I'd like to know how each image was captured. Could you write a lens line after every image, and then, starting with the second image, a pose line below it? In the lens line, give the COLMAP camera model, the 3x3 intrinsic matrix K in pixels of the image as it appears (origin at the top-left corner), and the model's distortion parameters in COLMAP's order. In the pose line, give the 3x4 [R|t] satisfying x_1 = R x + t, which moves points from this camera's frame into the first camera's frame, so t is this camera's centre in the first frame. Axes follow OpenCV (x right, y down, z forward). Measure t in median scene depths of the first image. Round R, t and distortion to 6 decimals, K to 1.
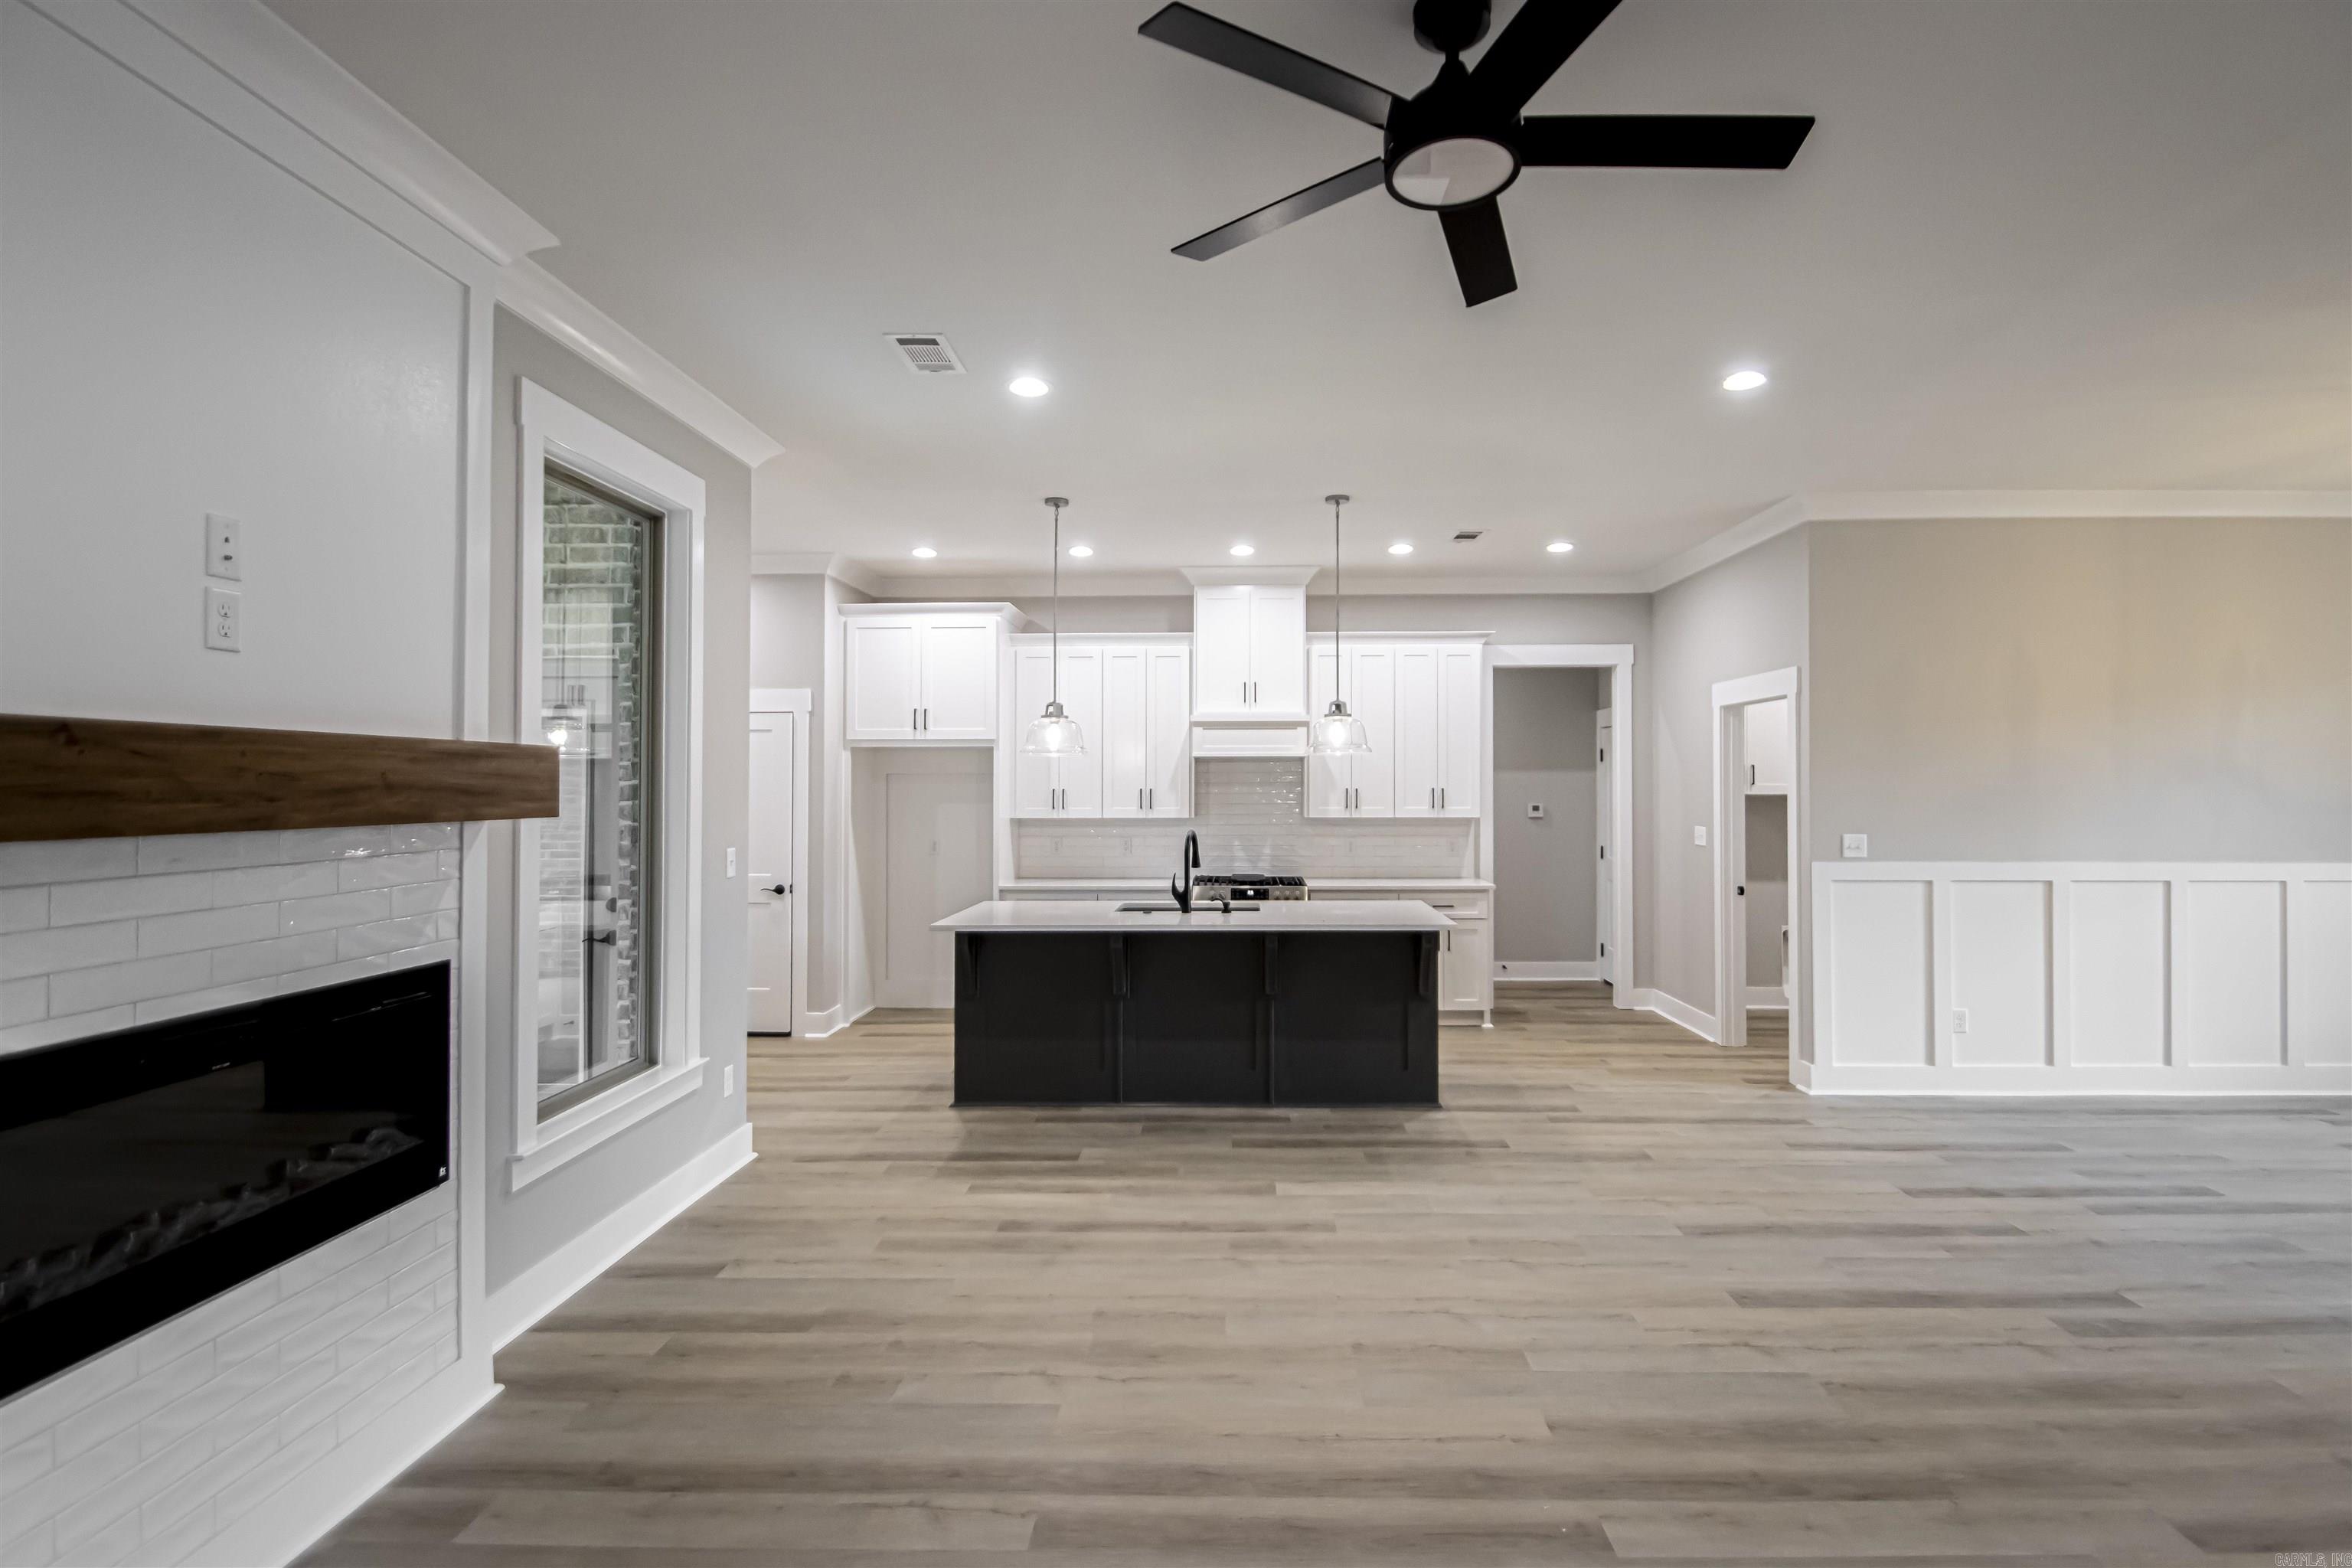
lens RADIAL K [[1094.1, 0, 1243.9], [0, 1094.1, 770.8], [0, 0, 1]] dist [0.018365, -0.022116]
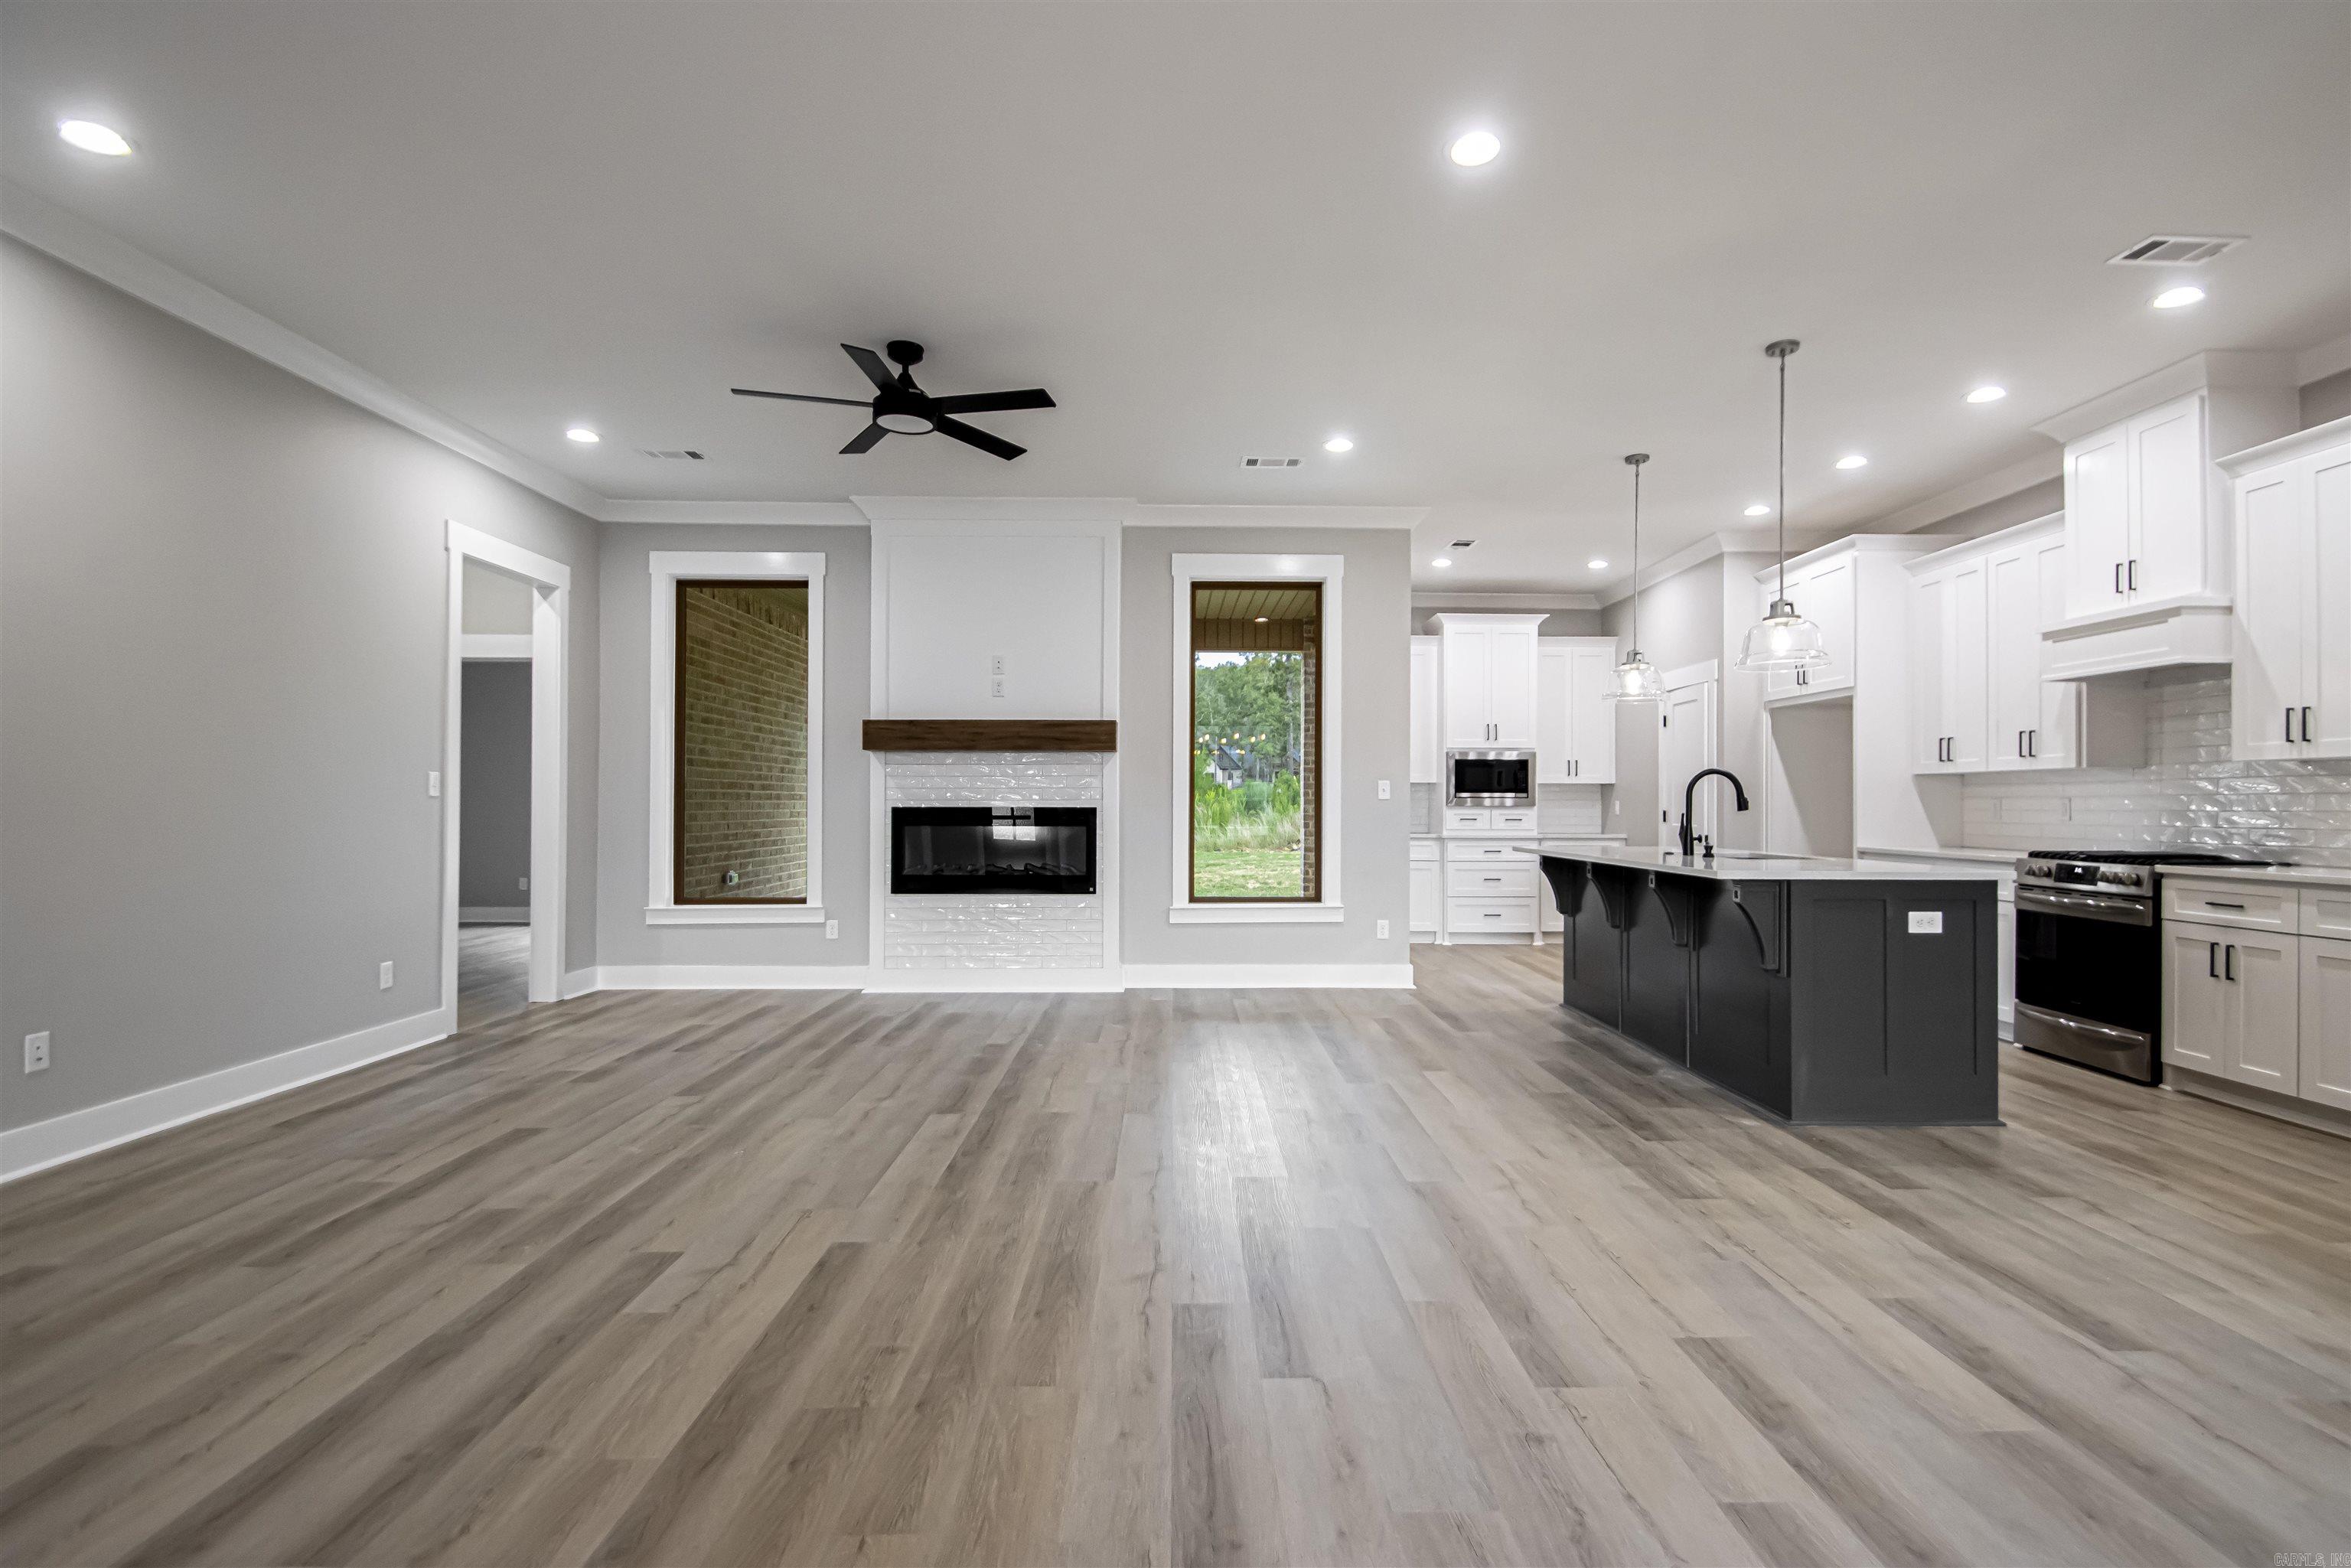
lens RADIAL K [[1130.6, 0, 1220.1], [0, 1130.6, 785.4], [0, 0, 1]] dist [-0.000759, -0.001118]
pose [[0.044530, -0.015375, -0.998890, 0.900979], [0.014075, 0.999792, -0.014761, 0.078573], [0.998909, -0.013402, 0.044737, 0.558199]]
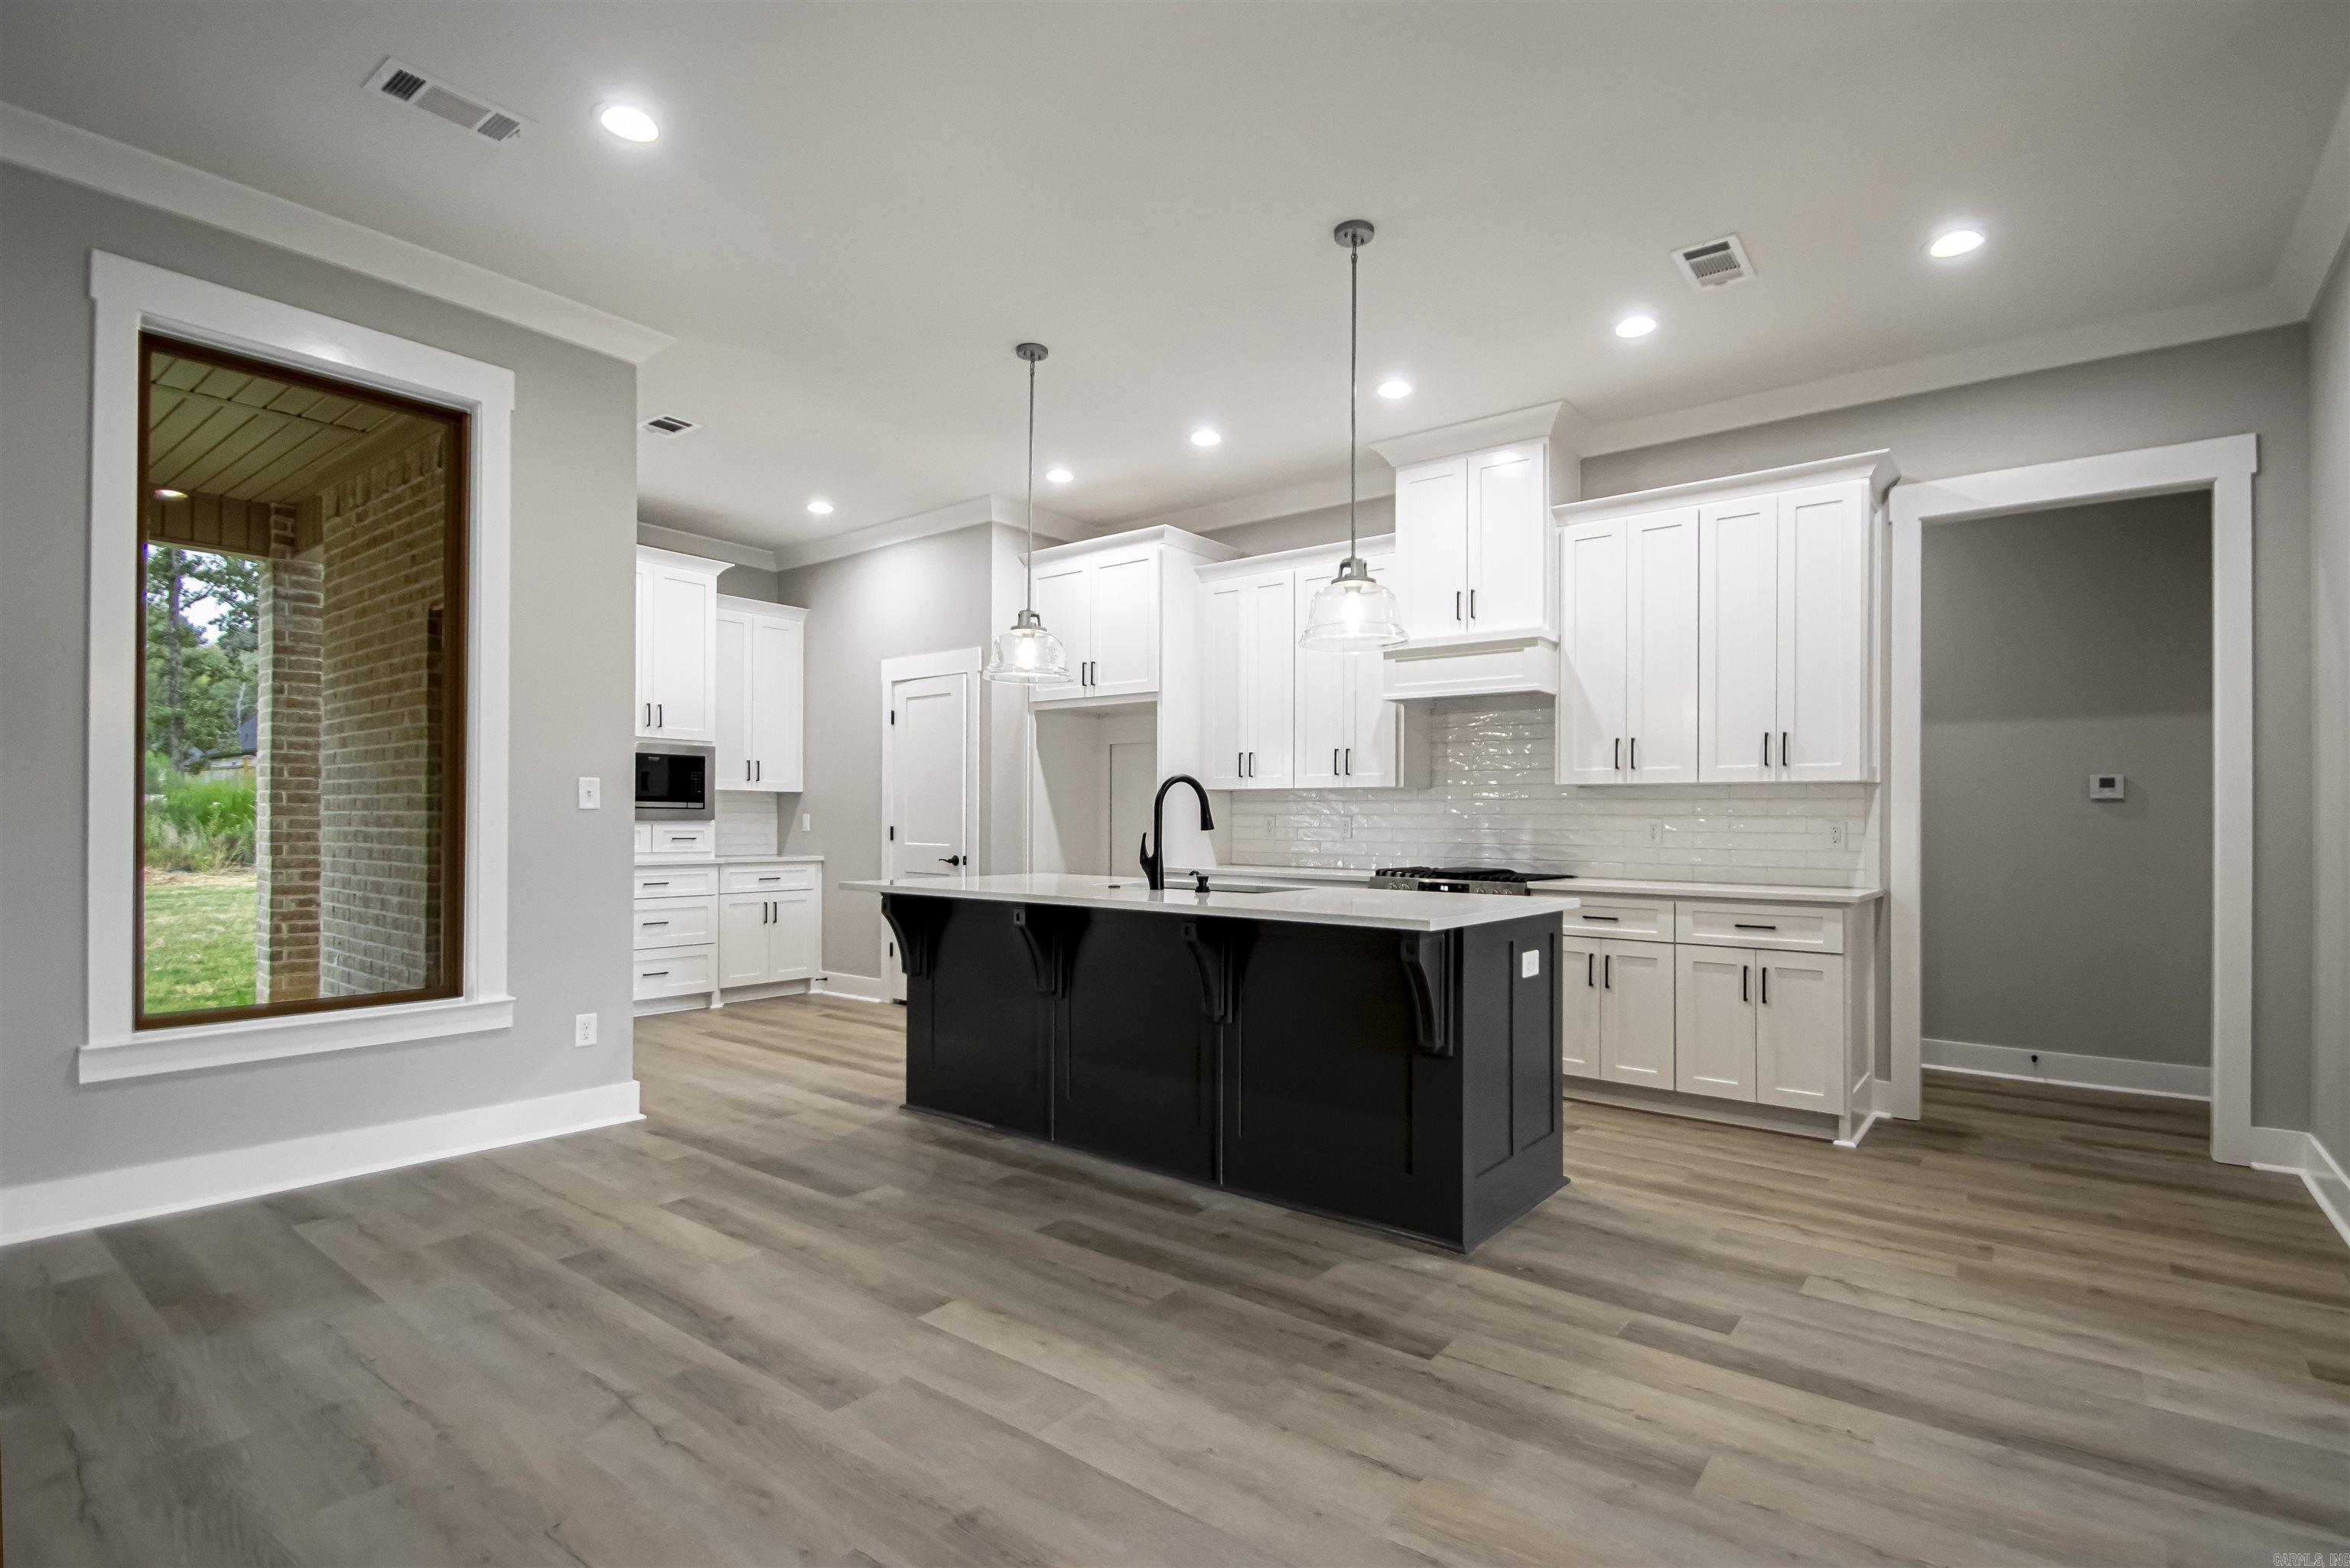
lens RADIAL K [[1096.4, 0, 1206.4], [0, 1096.4, 815.2], [0, 0, 1]] dist [0.022872, -0.020809]
pose [[0.800564, 0.003230, -0.599238, 0.394454], [0.000841, 0.999978, 0.006513, 0.077951], [0.599246, -0.005718, 0.800544, 0.457529]]
